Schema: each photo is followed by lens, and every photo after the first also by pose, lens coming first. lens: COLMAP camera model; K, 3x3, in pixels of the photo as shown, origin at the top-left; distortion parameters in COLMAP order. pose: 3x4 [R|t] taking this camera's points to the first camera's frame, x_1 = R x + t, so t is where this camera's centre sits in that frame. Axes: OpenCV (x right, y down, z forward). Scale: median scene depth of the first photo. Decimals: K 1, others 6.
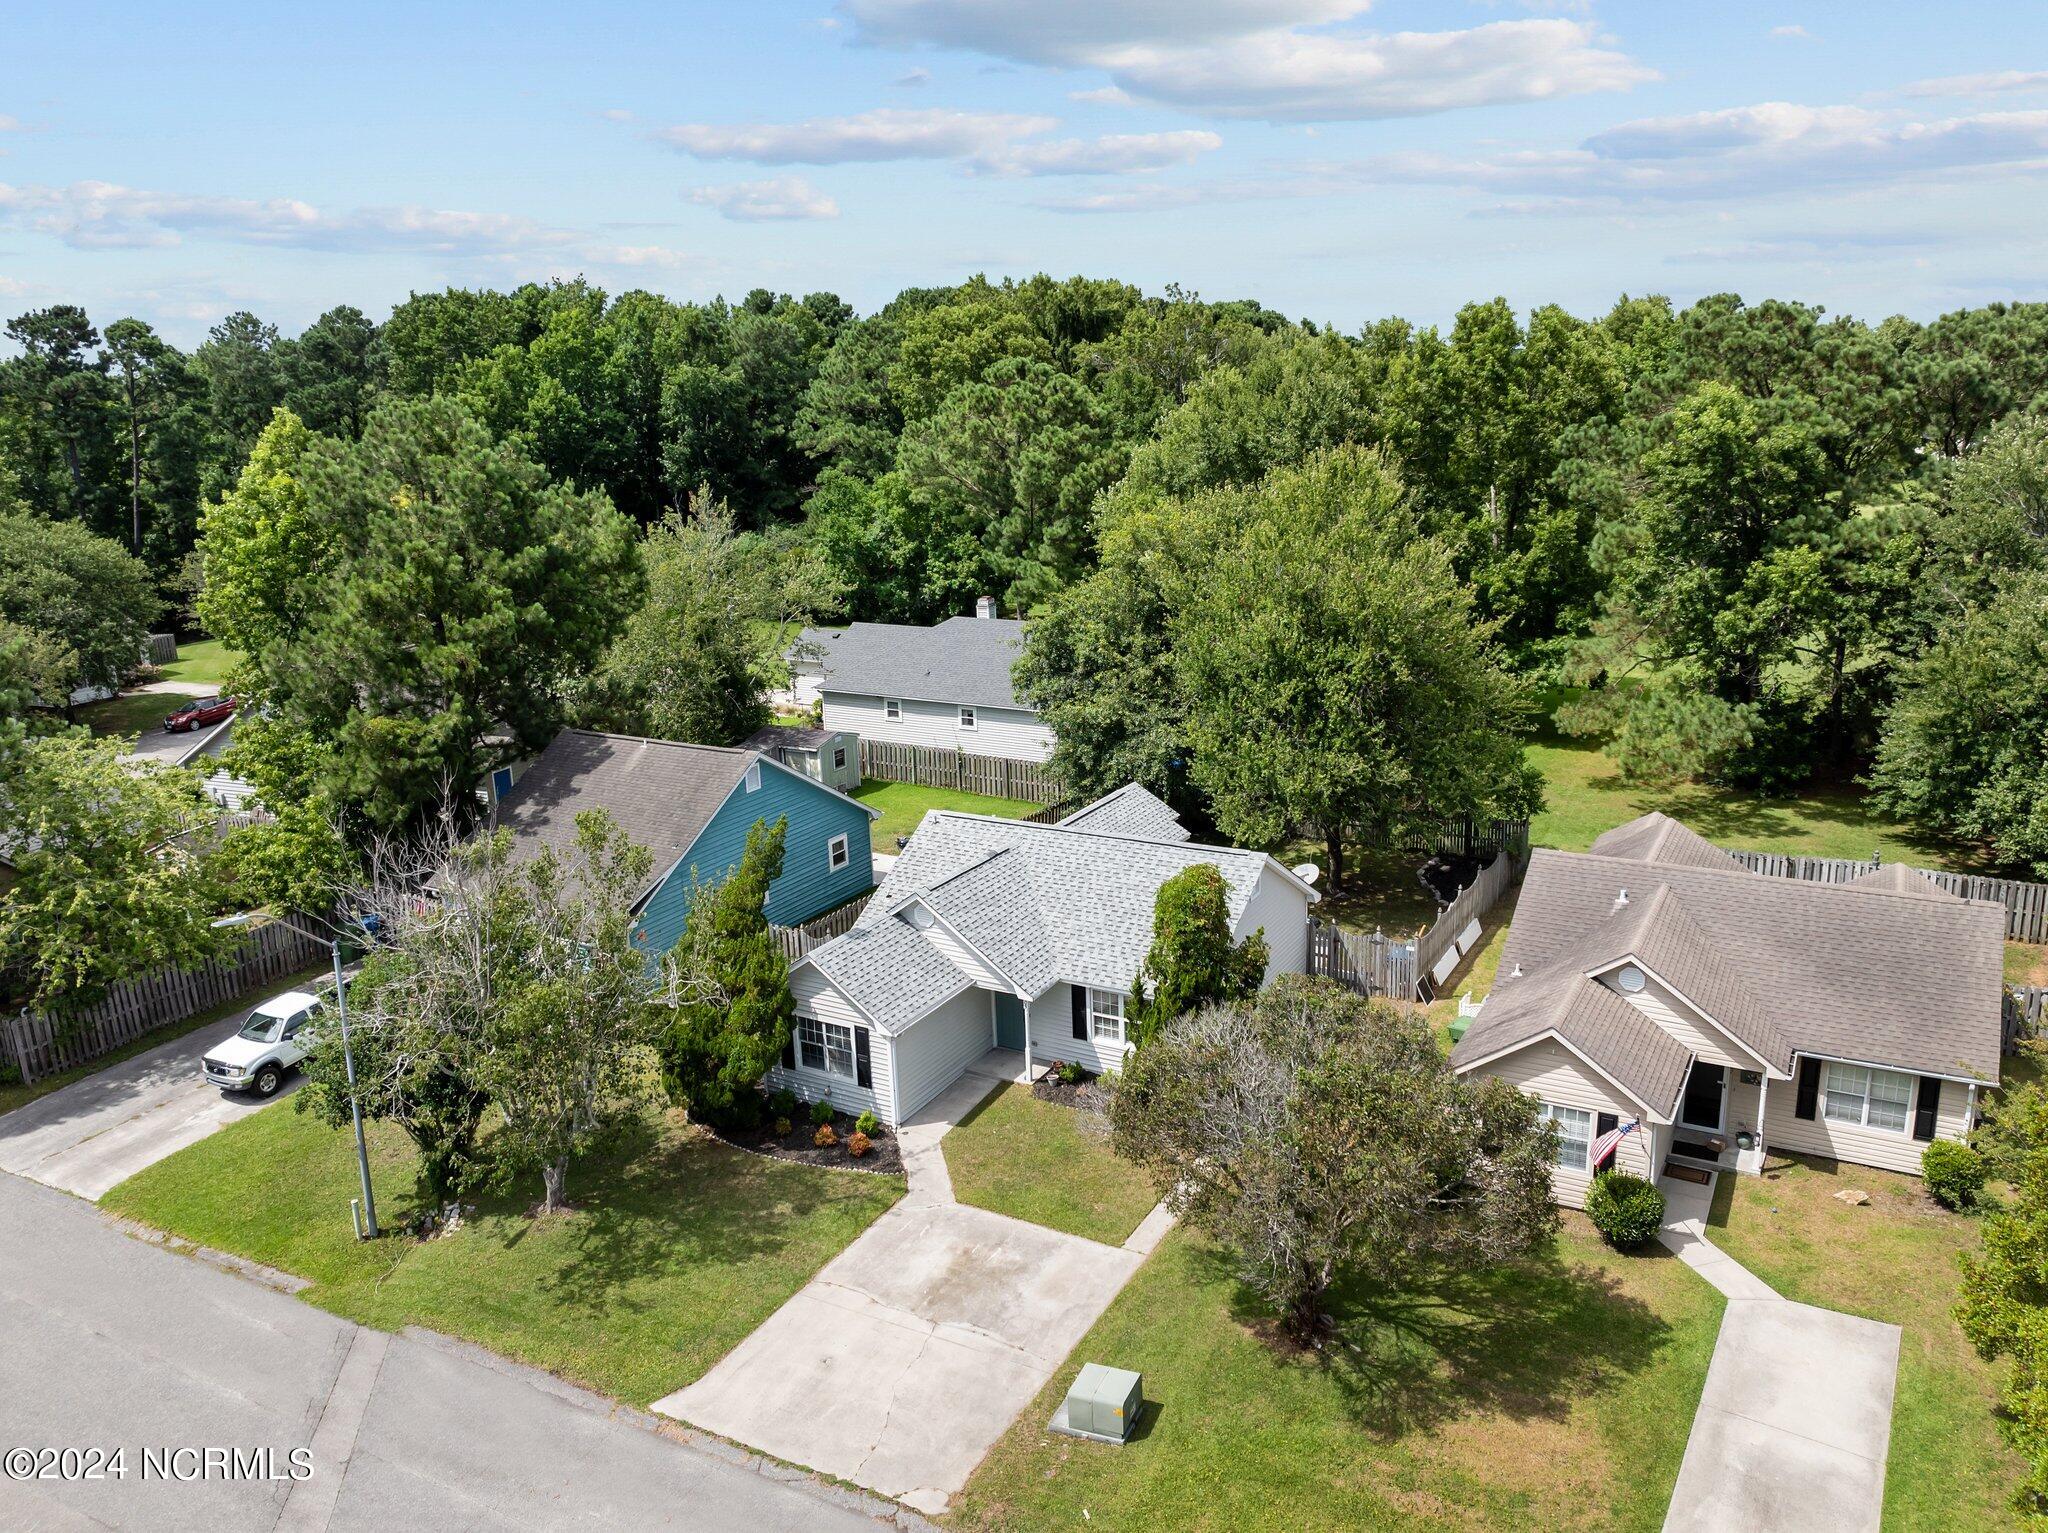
lens RADIAL K [[1466.1, 0, 1013.8], [0, 1466.1, 769.8], [0, 0, 1]] dist [-0.043124, 0.006559]
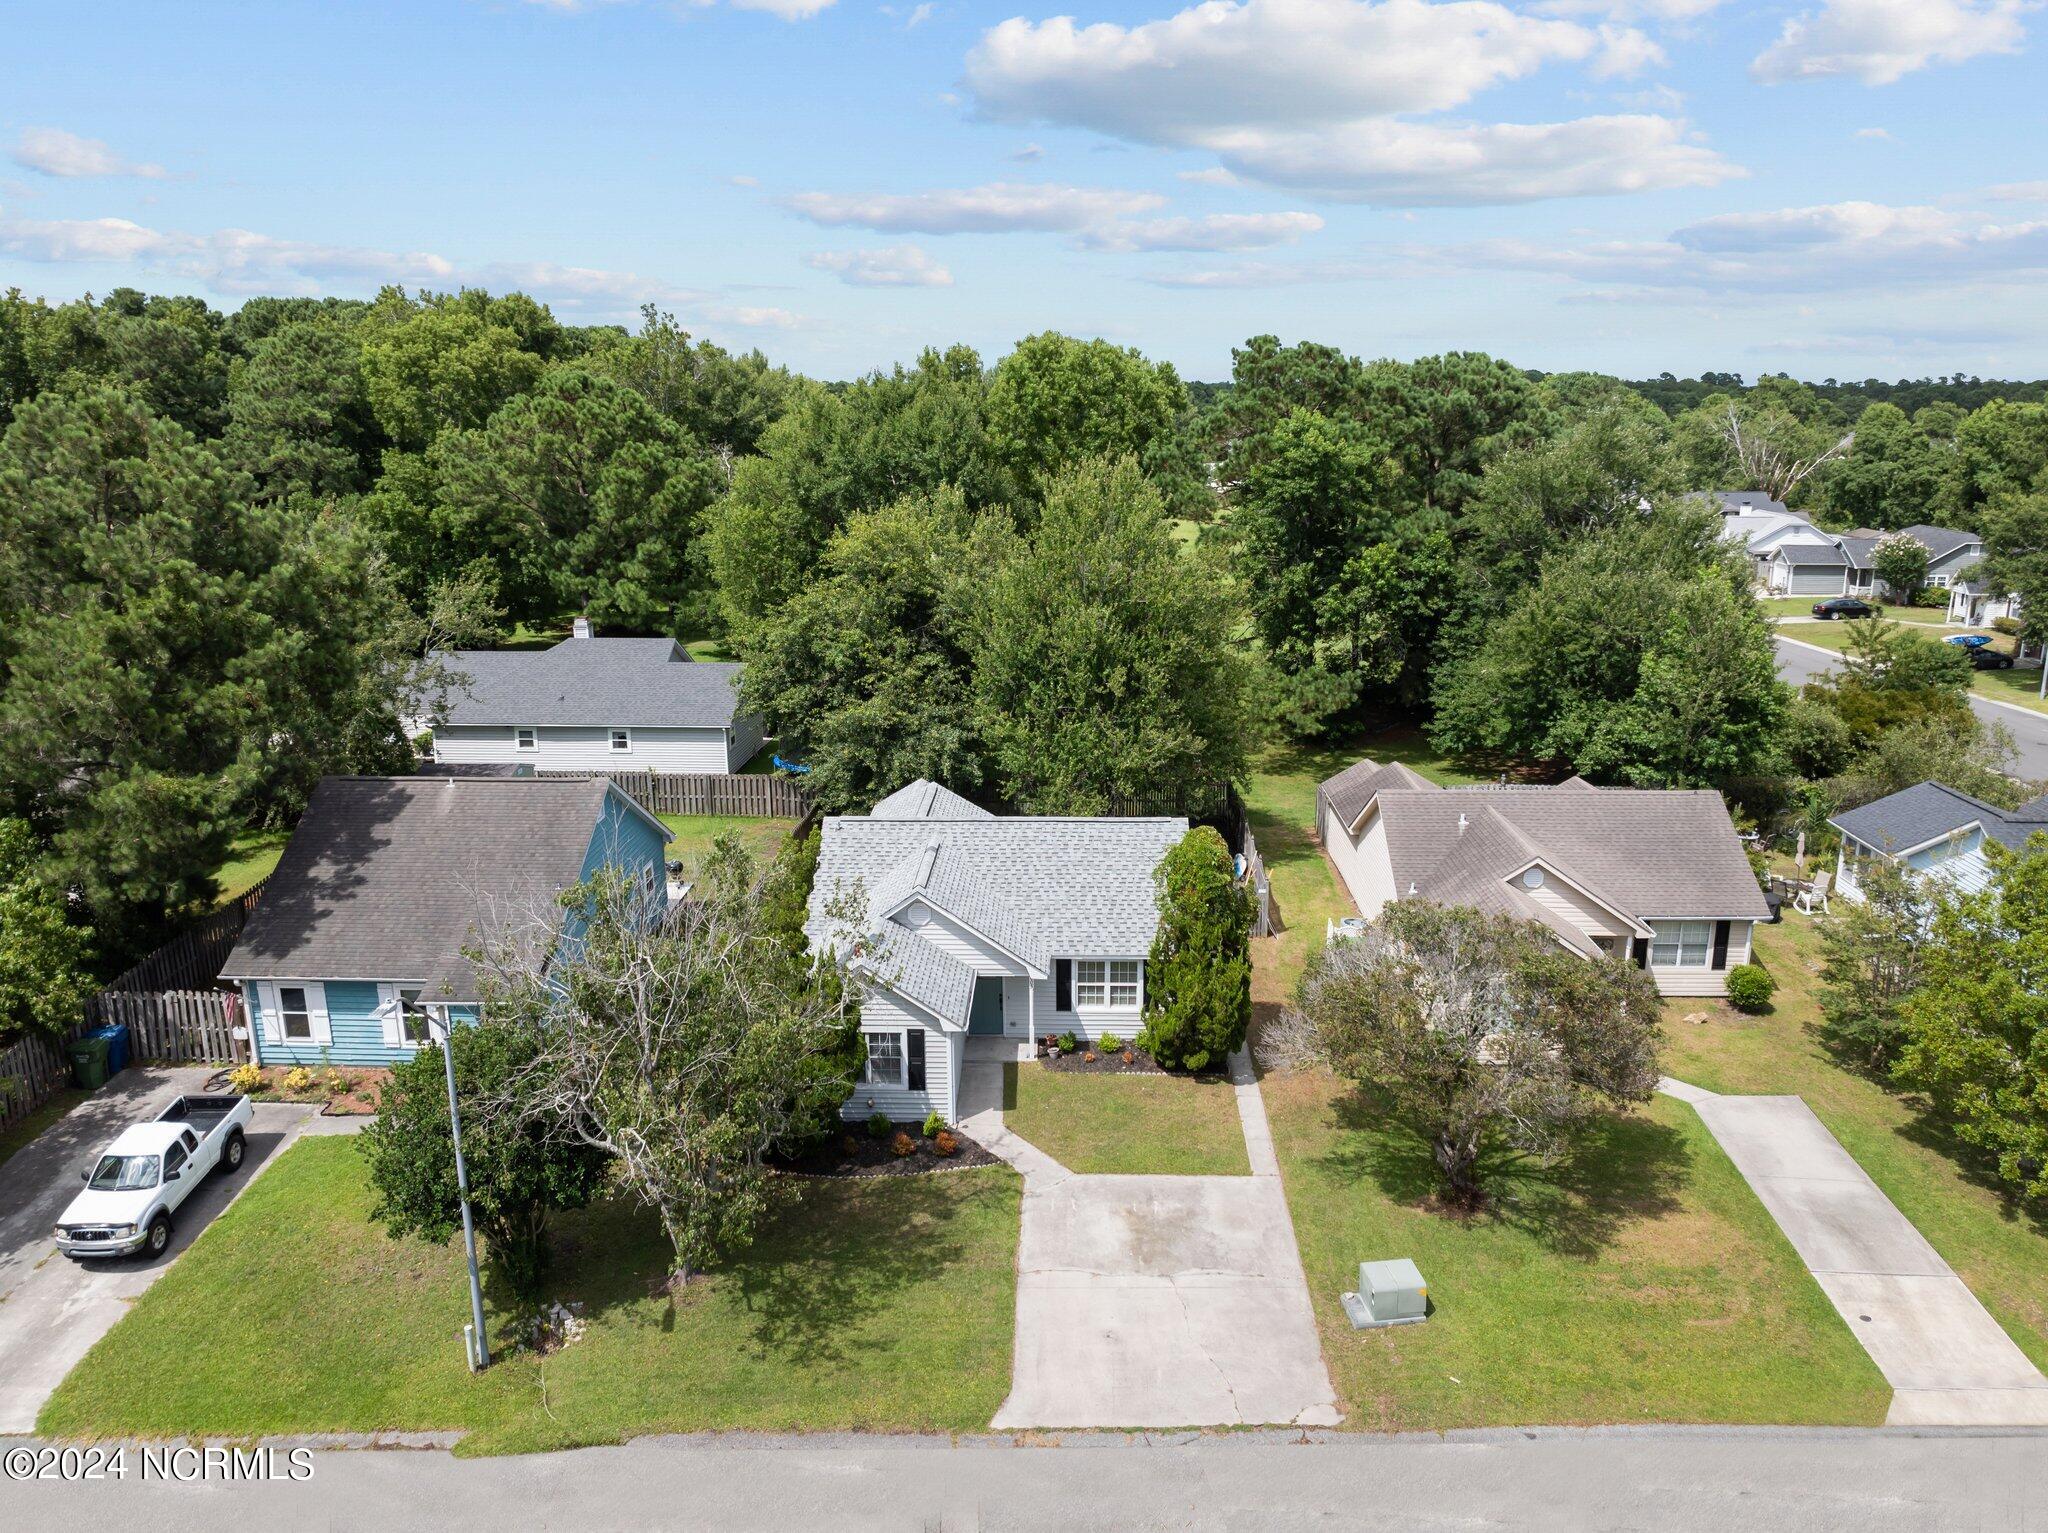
lens RADIAL K [[1424.0, 0, 1013.2], [0, 1424.0, 764.9], [0, 0, 1]] dist [-0.038060, 0.000242]
pose [[0.885503, -0.086452, 0.456519, -0.467051], [0.093898, 0.995561, 0.006399, -0.002658], [-0.455046, 0.037200, 0.889691, 0.105140]]
